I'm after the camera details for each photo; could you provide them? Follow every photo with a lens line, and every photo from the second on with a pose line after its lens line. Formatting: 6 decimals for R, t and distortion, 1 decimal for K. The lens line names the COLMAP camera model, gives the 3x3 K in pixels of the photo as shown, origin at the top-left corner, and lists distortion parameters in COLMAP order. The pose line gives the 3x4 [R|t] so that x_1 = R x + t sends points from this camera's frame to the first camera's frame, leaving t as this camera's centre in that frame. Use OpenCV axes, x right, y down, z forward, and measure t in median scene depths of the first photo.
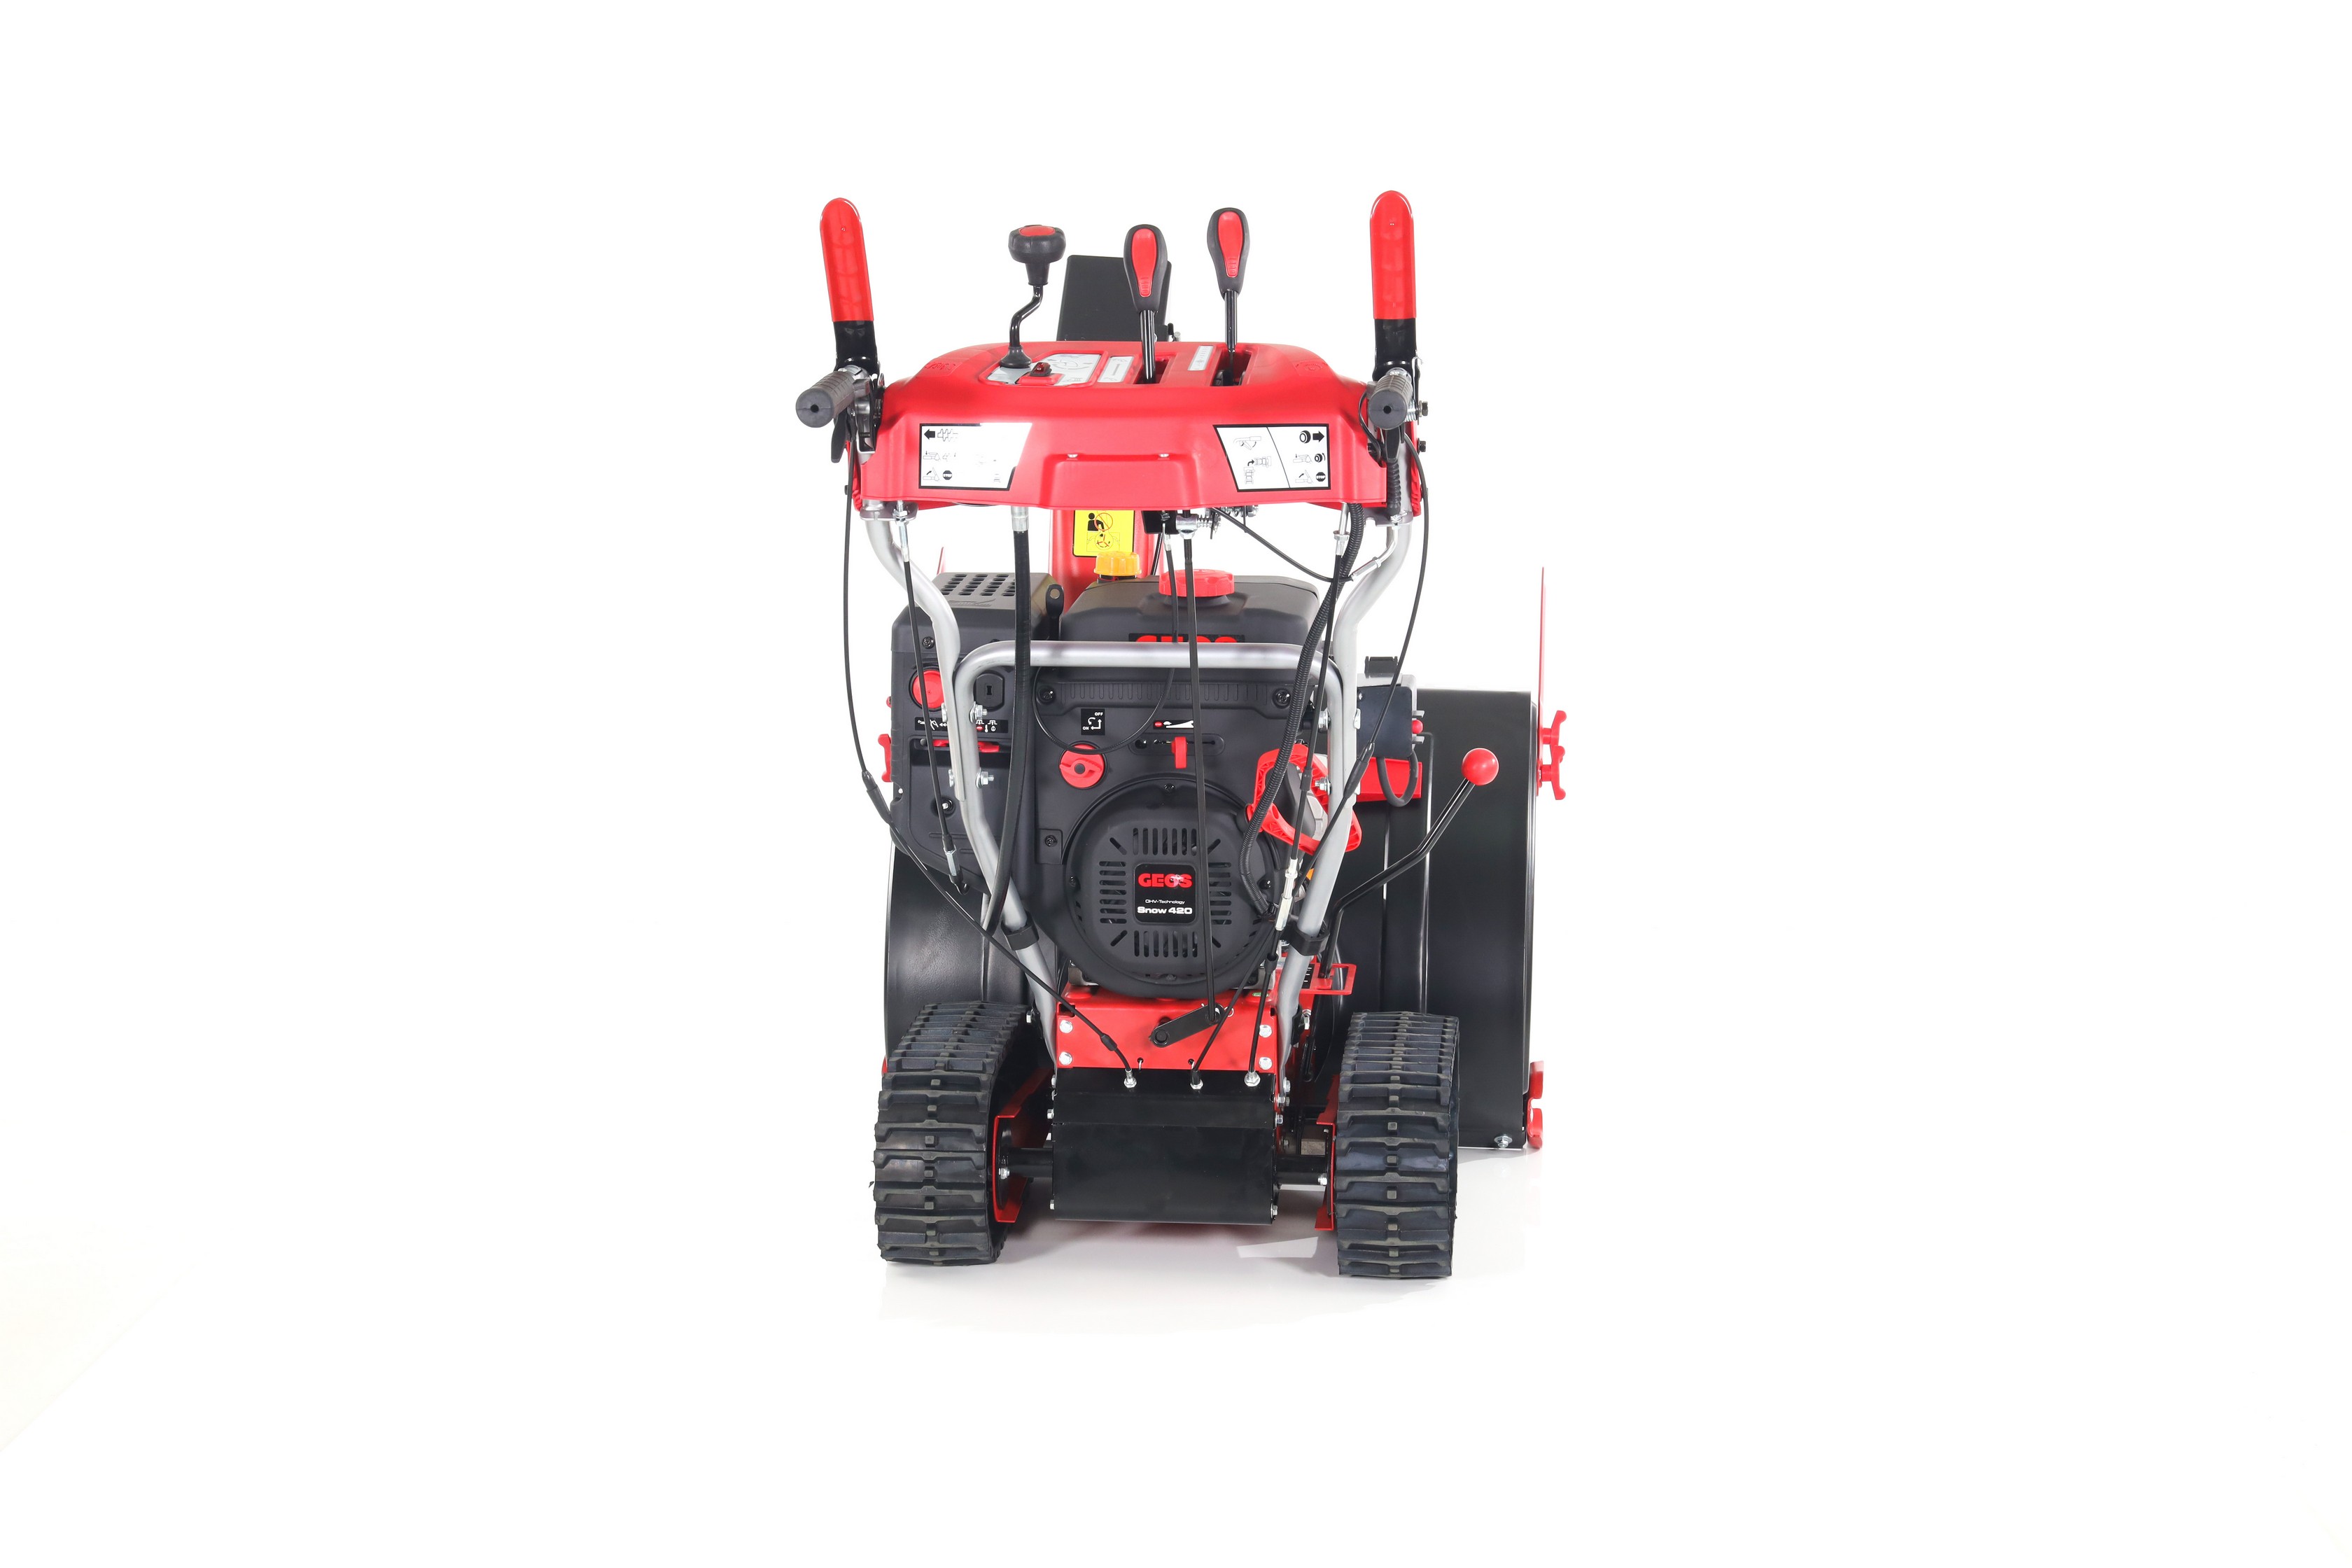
lens RADIAL K [[3913.7, 0, 1176.7], [0, 3913.7, 784.5], [0, 0, 1]] dist [0.151879, 0.000000]
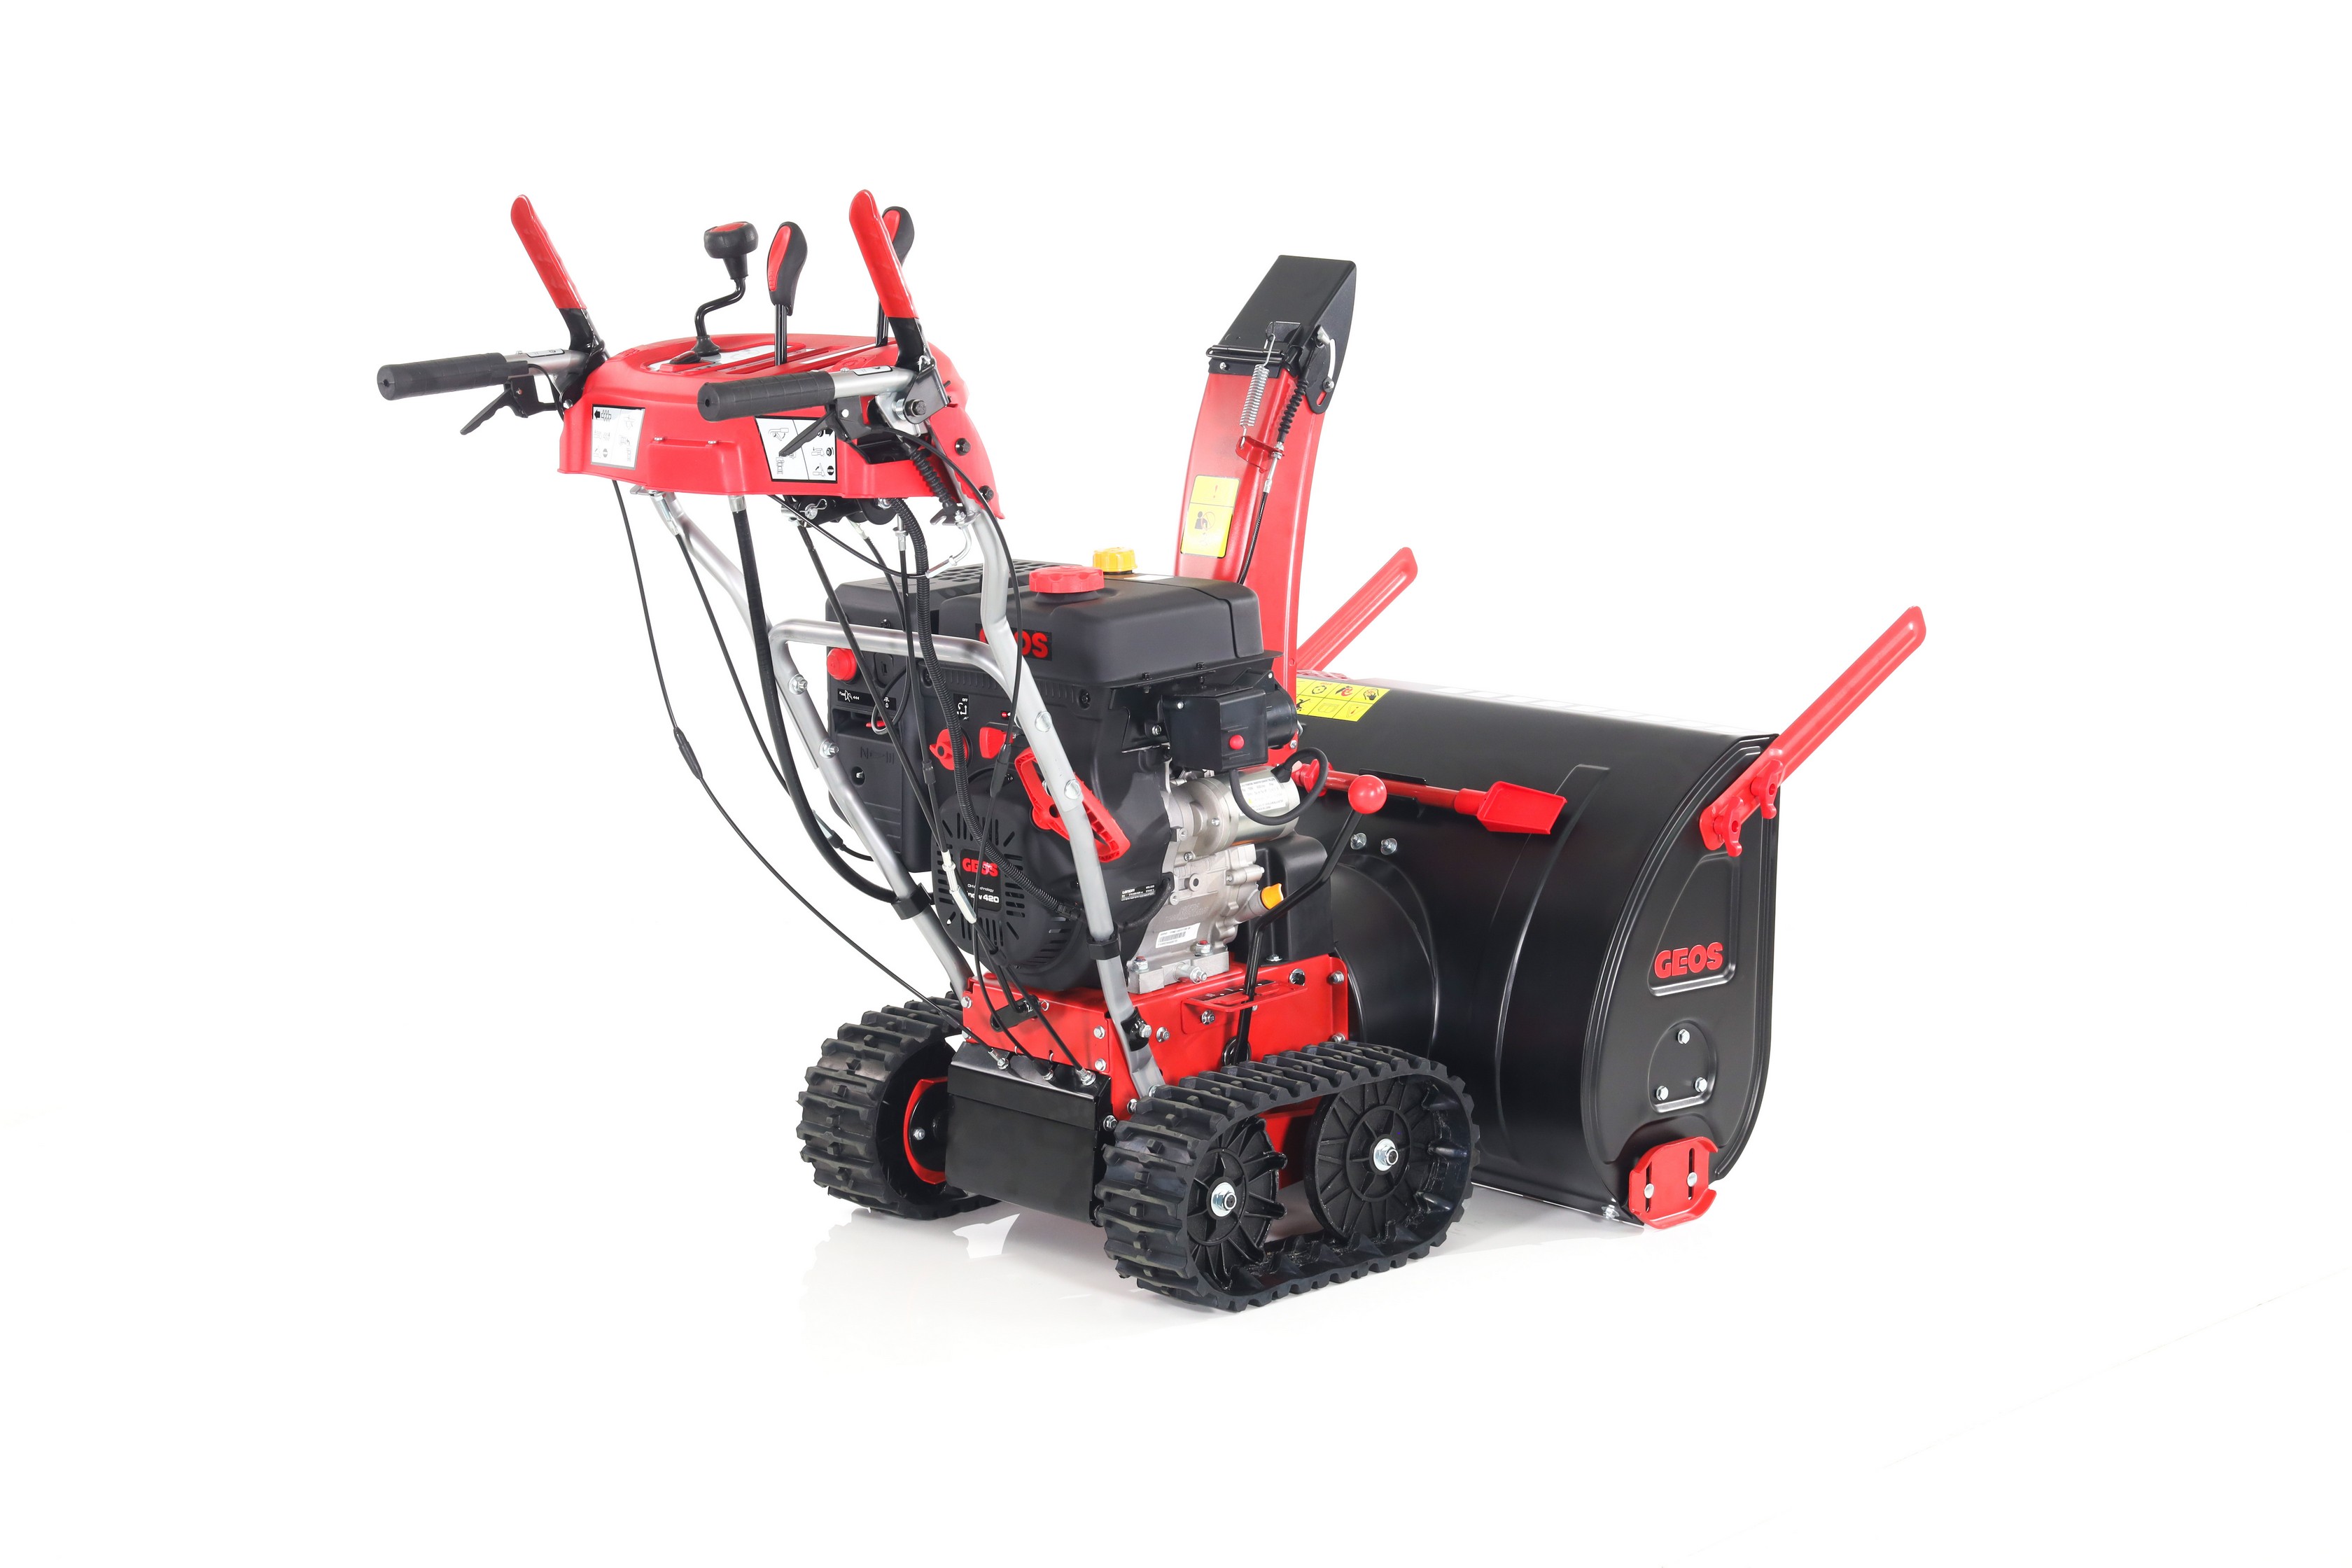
lens RADIAL K [[3913.7, 0, 1178.1], [0, 3913.7, 783.1], [0, 0, 1]] dist [0.151879, 0.000000]
pose [[0.753969, 0.096881, -0.649726, 0.746878], [-0.097358, 0.994622, 0.035330, -0.041046], [0.649655, 0.036618, 0.759347, 0.277188]]
